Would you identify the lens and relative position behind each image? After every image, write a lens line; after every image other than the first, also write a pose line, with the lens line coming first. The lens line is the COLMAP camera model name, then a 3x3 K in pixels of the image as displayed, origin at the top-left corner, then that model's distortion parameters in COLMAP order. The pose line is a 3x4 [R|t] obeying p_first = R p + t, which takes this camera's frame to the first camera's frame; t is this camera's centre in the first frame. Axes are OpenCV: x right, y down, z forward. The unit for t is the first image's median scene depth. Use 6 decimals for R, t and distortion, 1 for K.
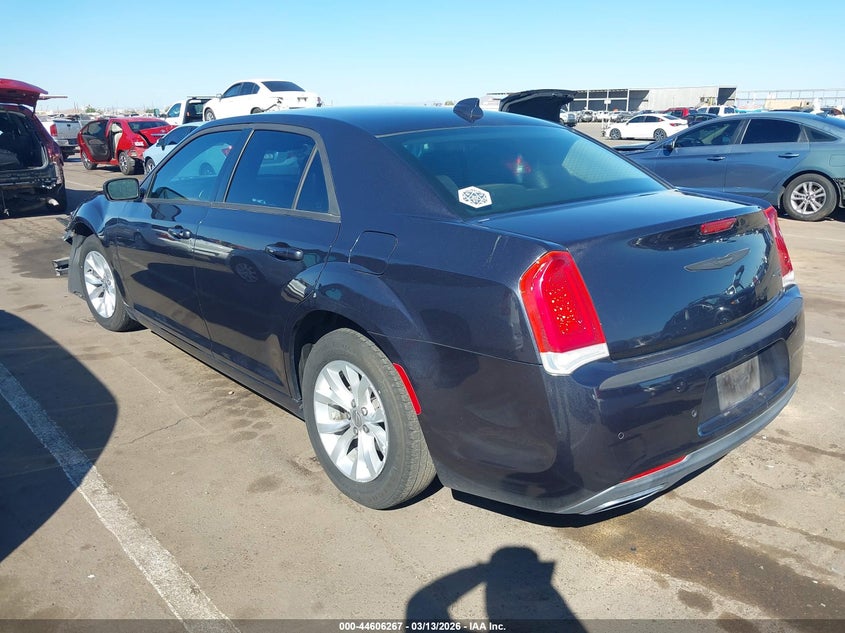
lens RADIAL K [[711.7, 0, 422.5], [0, 711.7, 316.5], [0, 0, 1]] dist [0.001615, 0.001803]
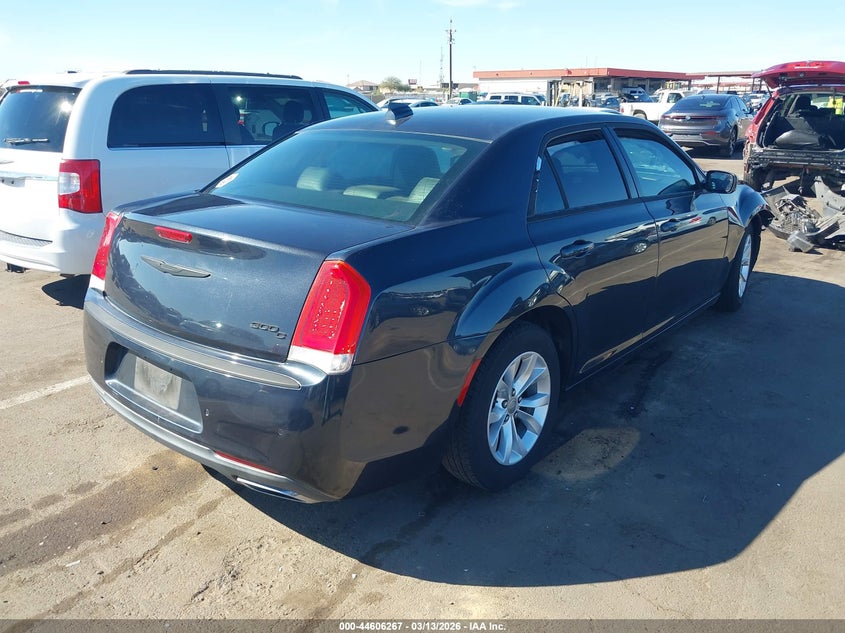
lens RADIAL K [[711.7, 0, 422.5], [0, 711.7, 316.5], [0, 0, 1]] dist [0.001615, 0.001803]
pose [[0.114698, 0.304480, -0.945588, 1.362108], [-0.266906, 0.926315, 0.265899, -0.359244], [0.956873, 0.221885, 0.187514, 1.077628]]
